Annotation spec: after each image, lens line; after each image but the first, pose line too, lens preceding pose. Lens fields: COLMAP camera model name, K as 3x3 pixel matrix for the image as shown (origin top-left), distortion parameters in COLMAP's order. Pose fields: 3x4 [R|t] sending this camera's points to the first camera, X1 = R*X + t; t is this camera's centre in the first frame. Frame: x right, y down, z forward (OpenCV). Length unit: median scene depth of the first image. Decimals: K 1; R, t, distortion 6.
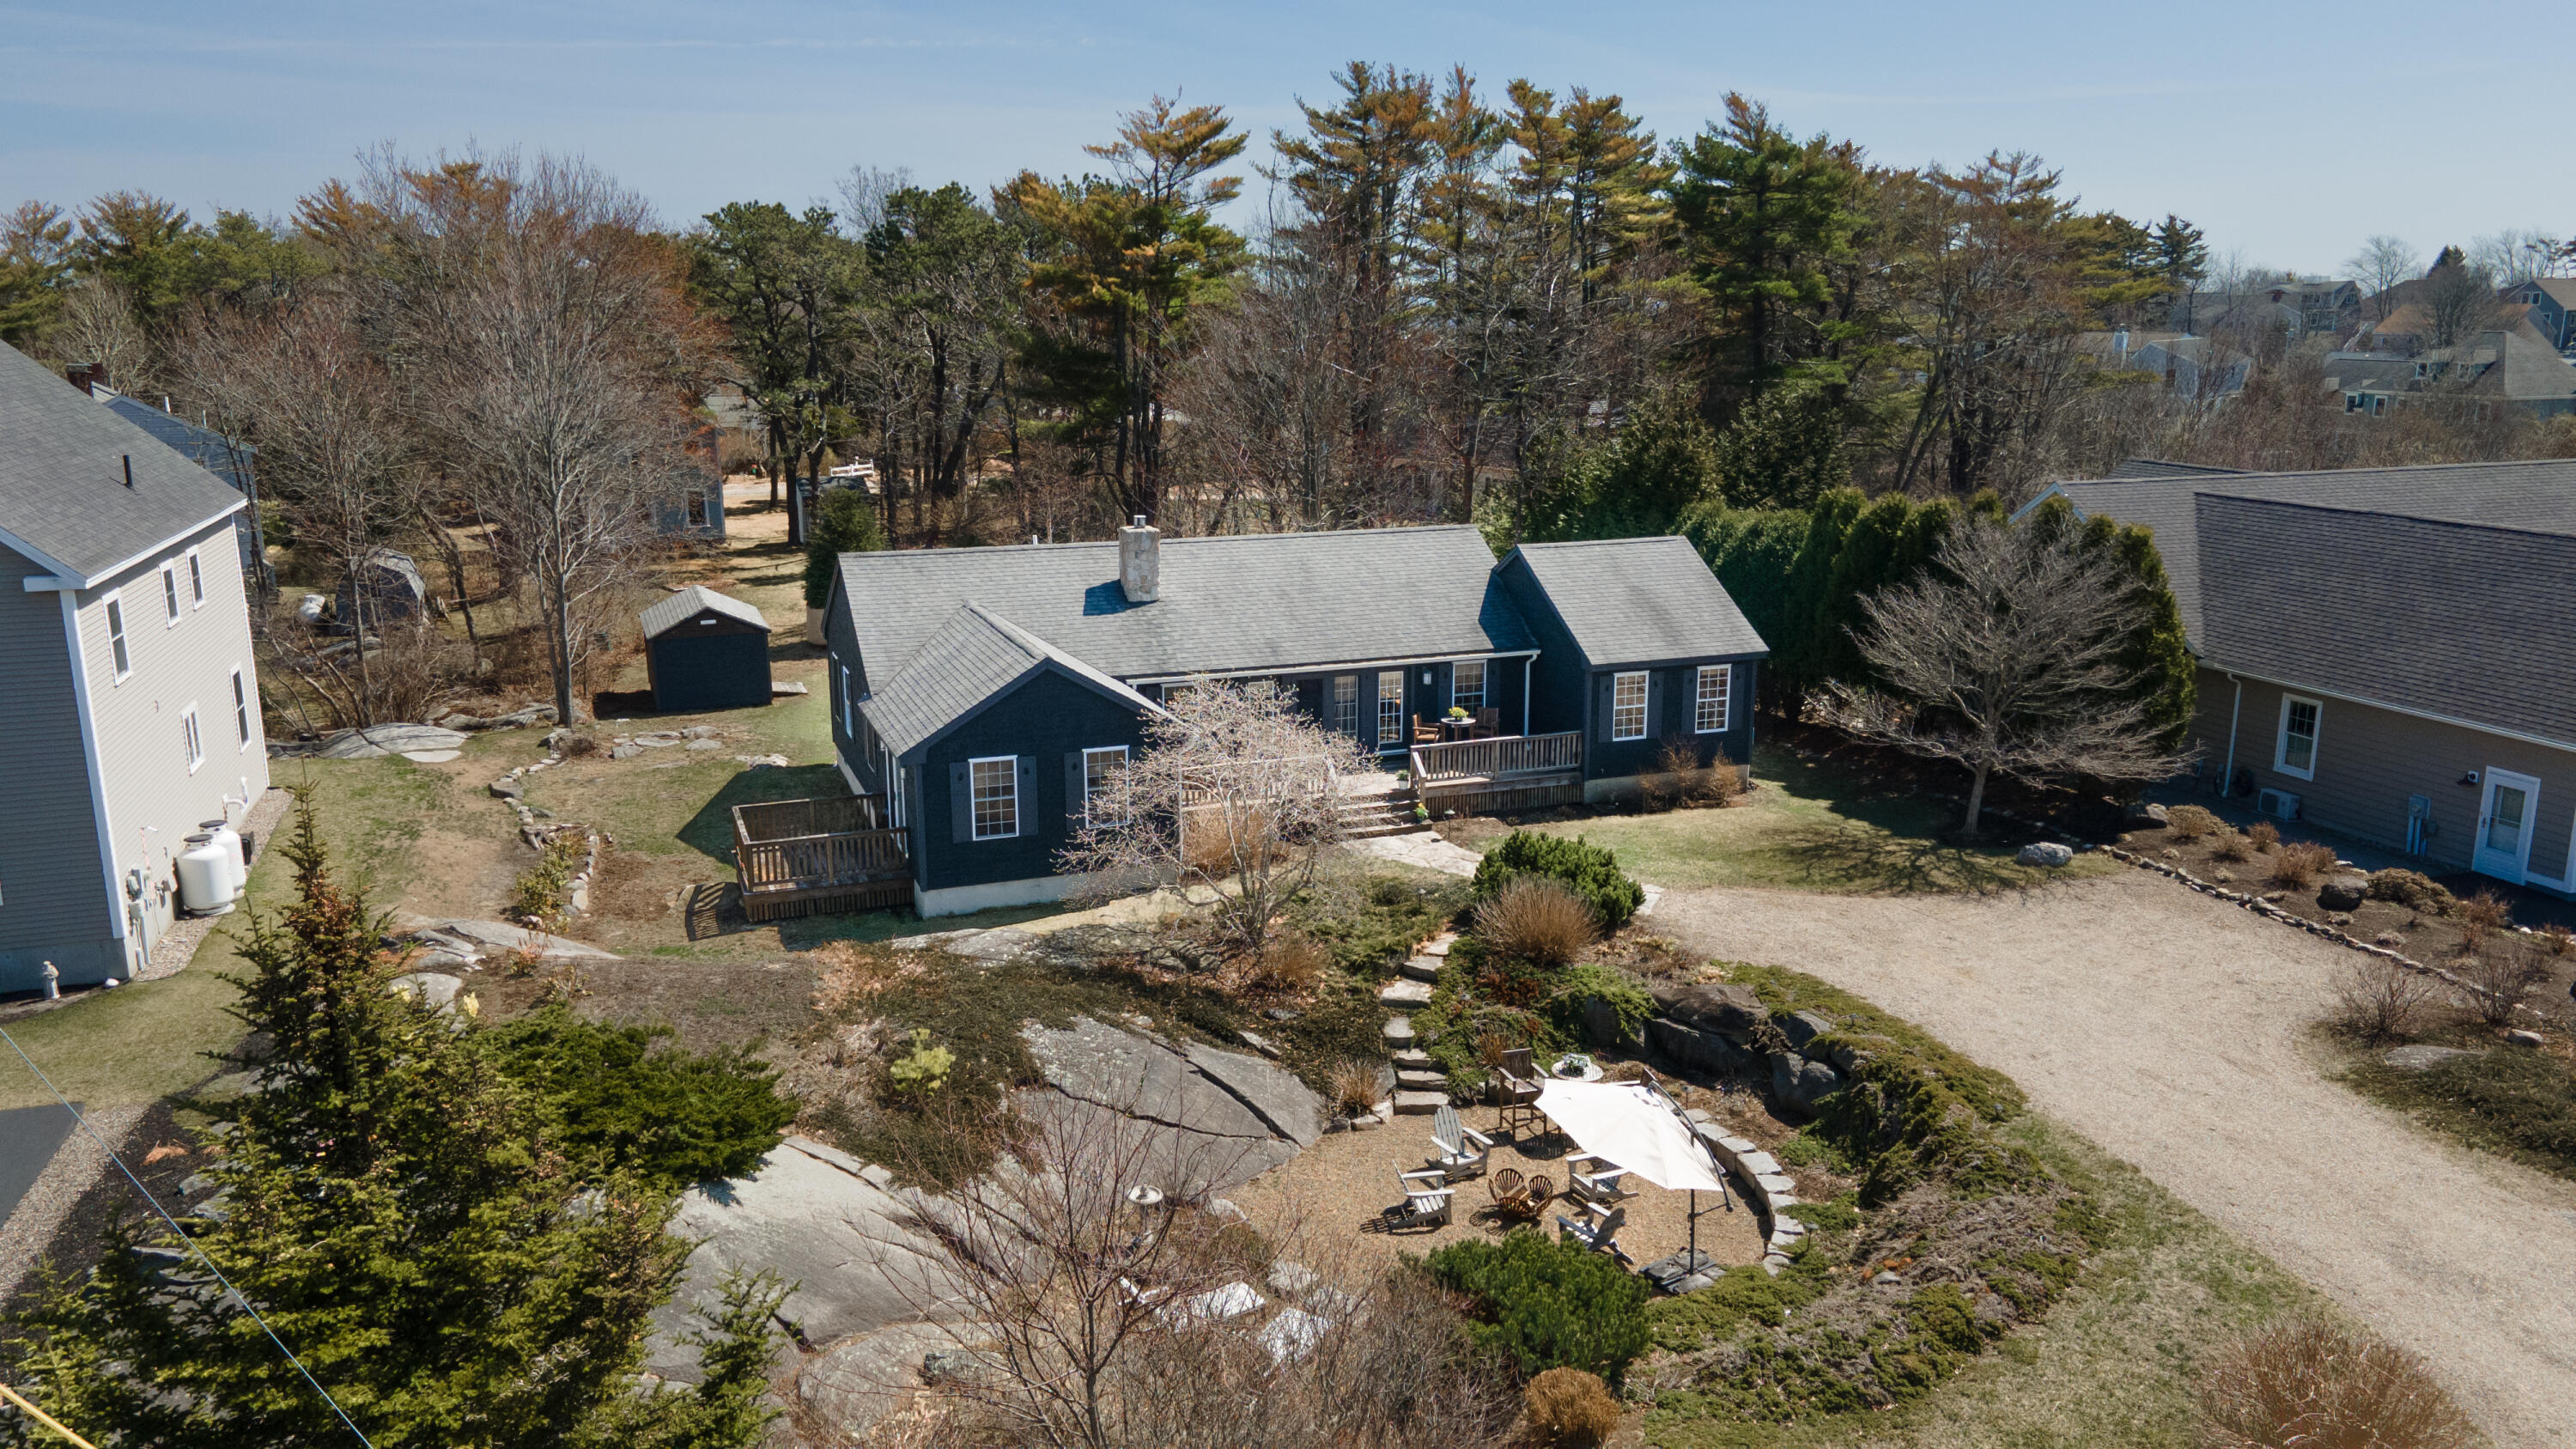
lens RADIAL K [[1877.6, 0, 1288.0], [0, 1877.6, 724.5], [0, 0, 1]] dist [0.024885, 0.037491]
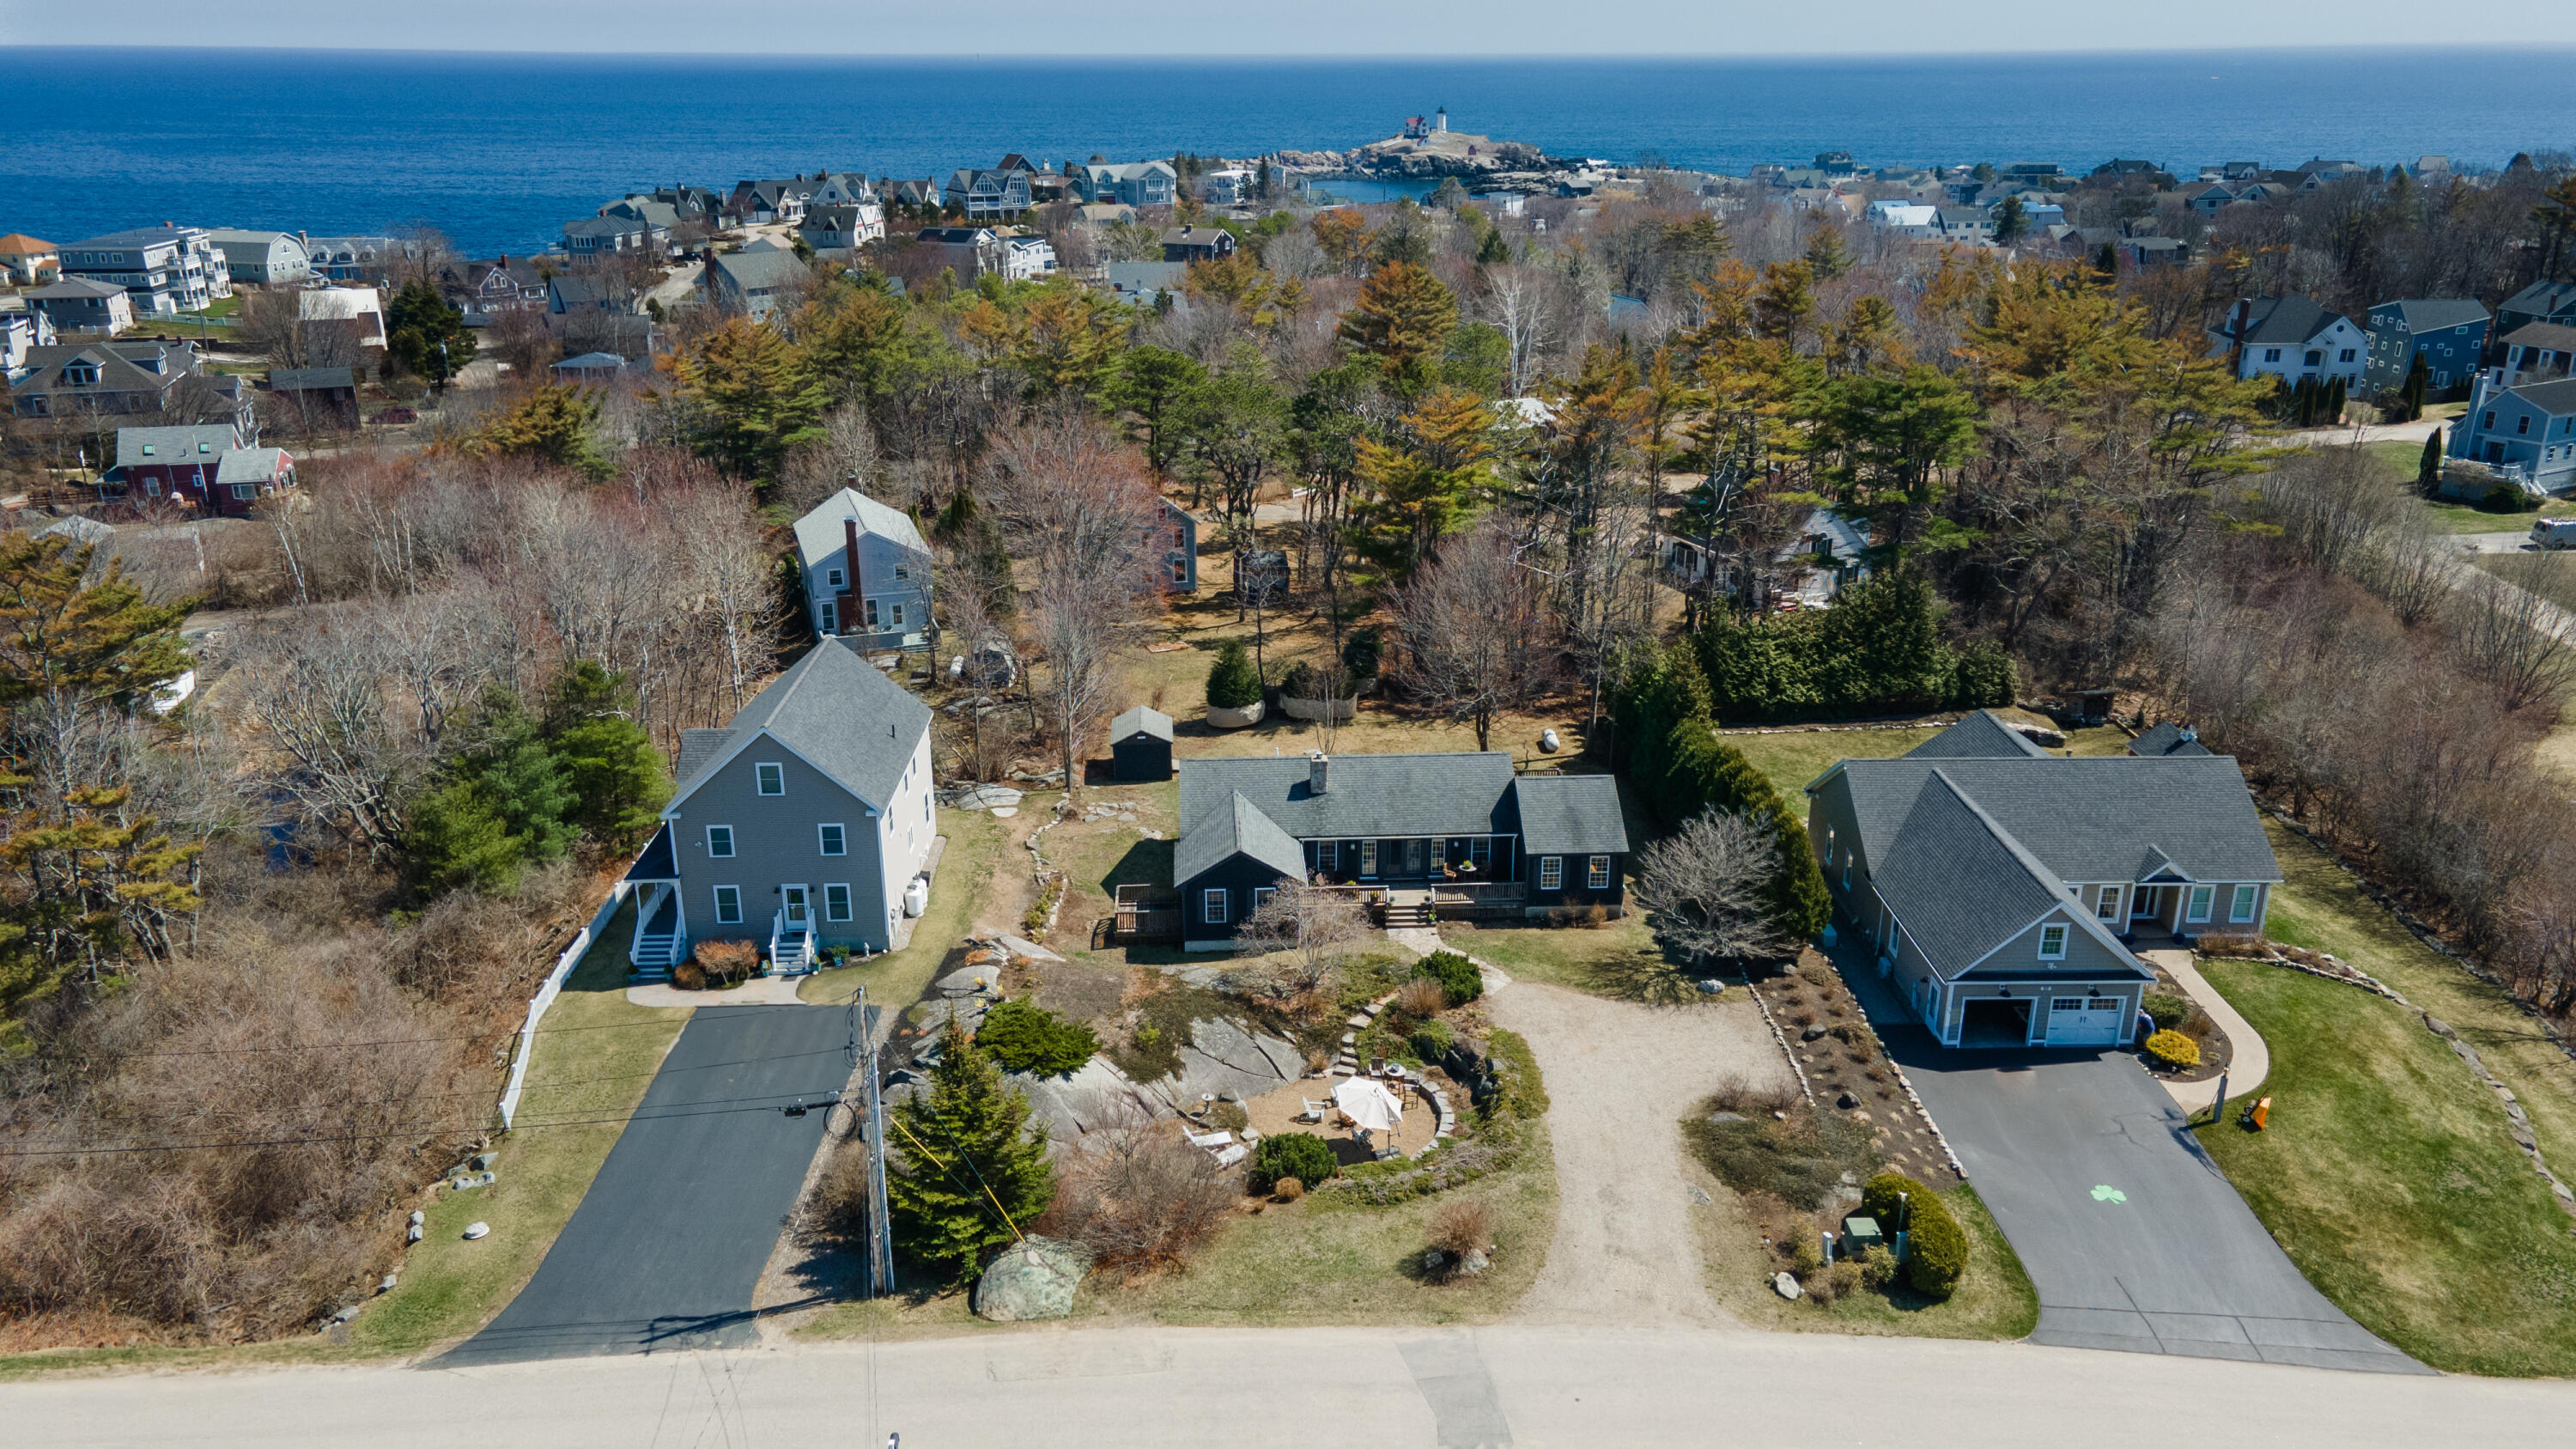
lens RADIAL K [[1877.6, 0, 1288.0], [0, 1877.6, 724.5], [0, 0, 1]] dist [0.024885, 0.037491]
pose [[0.952932, 0.103404, -0.285005, 0.636358], [-0.068354, 0.989113, 0.130316, -0.552120], [0.295378, -0.104701, 0.949626, -1.293042]]
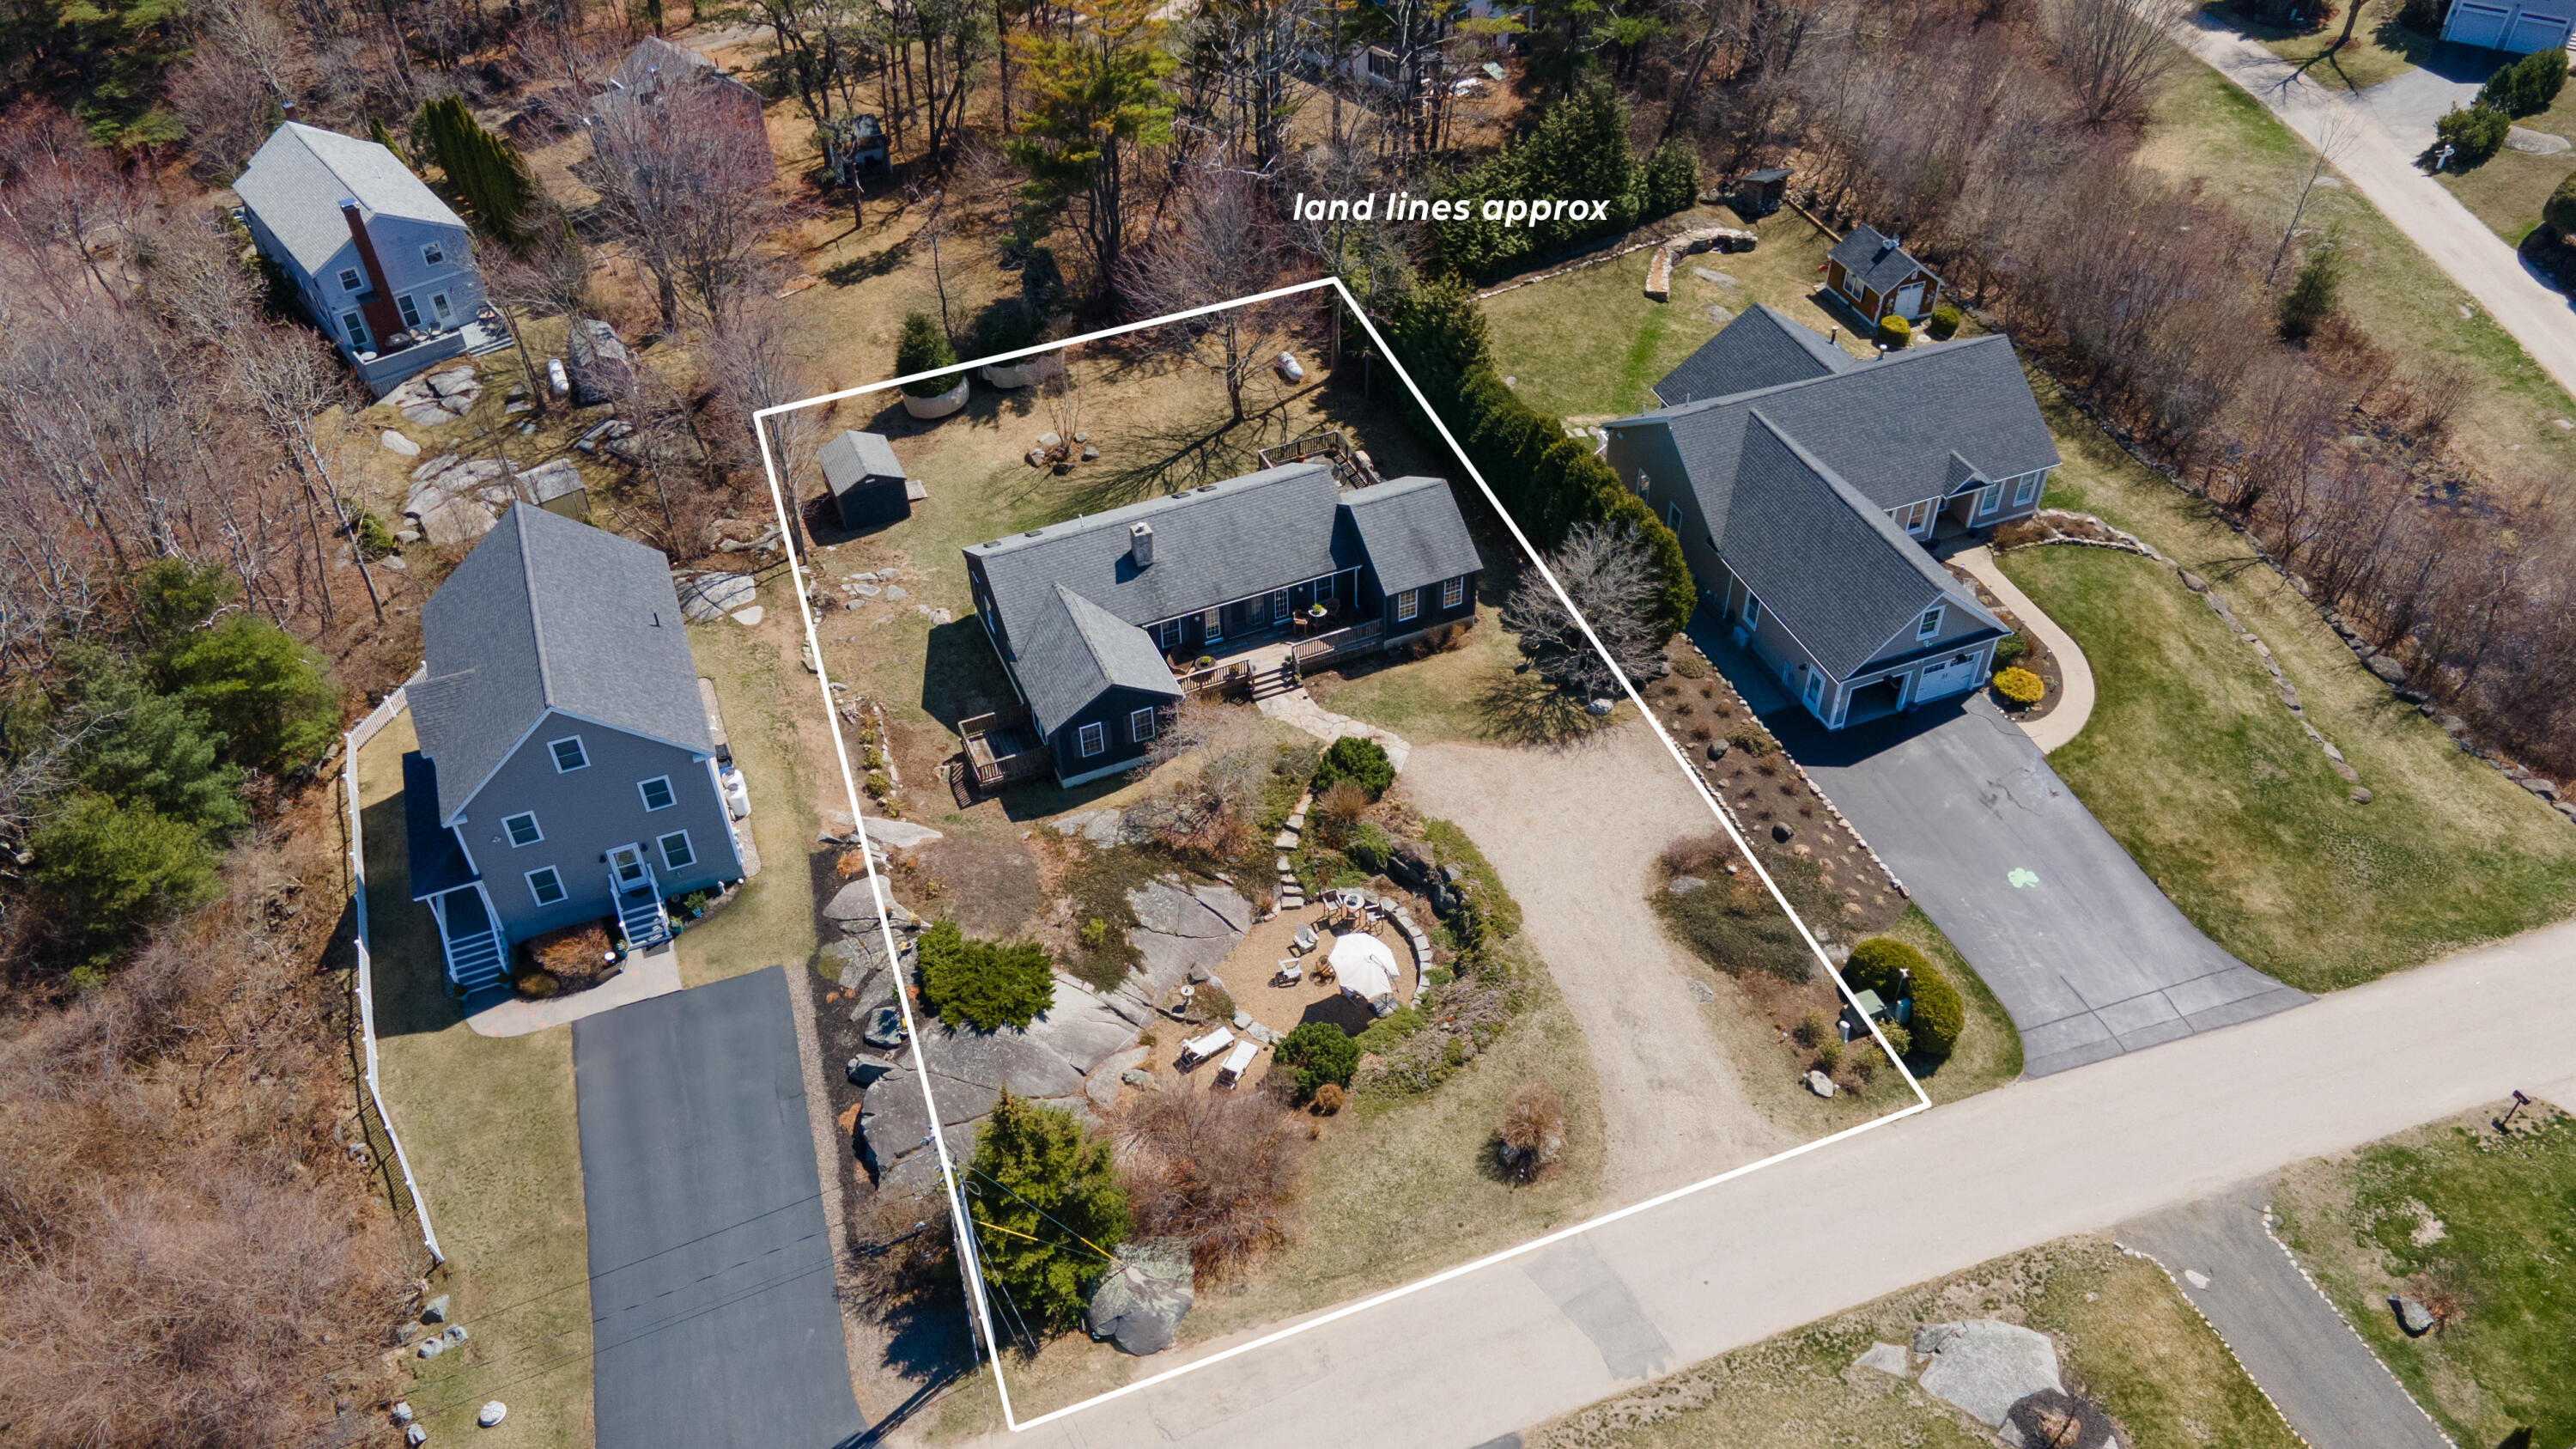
lens RADIAL K [[1916.4, 0, 1295.2], [0, 1916.4, 718.0], [0, 0, 1]] dist [0.038231, -0.003281]
pose [[0.998802, -0.041581, 0.025808, 0.019962], [0.023883, 0.874433, 0.484557, -1.154539], [-0.042716, -0.483360, 0.874379, -1.000576]]
